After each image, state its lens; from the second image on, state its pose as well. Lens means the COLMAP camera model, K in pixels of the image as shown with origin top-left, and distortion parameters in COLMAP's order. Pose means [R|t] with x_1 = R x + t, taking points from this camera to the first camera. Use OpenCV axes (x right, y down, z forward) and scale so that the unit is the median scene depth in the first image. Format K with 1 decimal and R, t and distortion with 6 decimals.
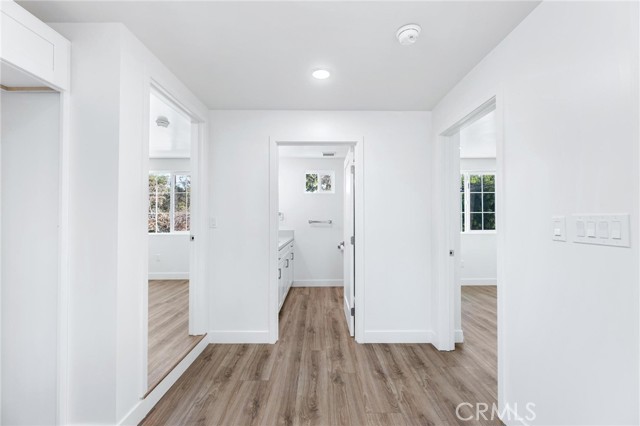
lens RADIAL K [[271.9, 0, 320.0], [0, 271.9, 213.0], [0, 0, 1]] dist [-0.003081, -0.000196]
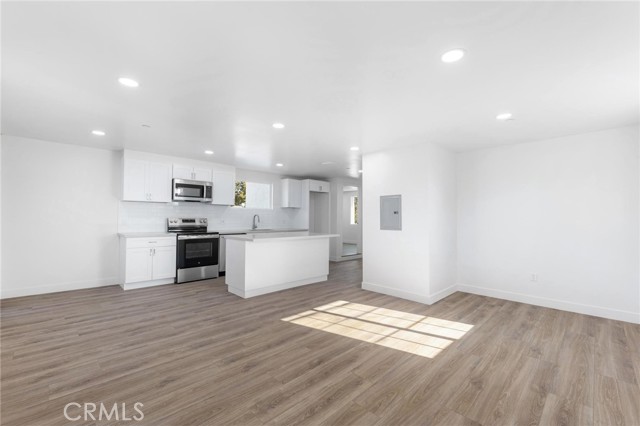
lens RADIAL K [[271.9, 0, 320.0], [0, 271.9, 213.0], [0, 0, 1]] dist [-0.003081, -0.000196]
pose [[0.690880, -0.004756, -0.722954, 1.506674], [0.006392, 0.999979, -0.000469, -0.021783], [0.722942, -0.004297, 0.690896, -1.520231]]
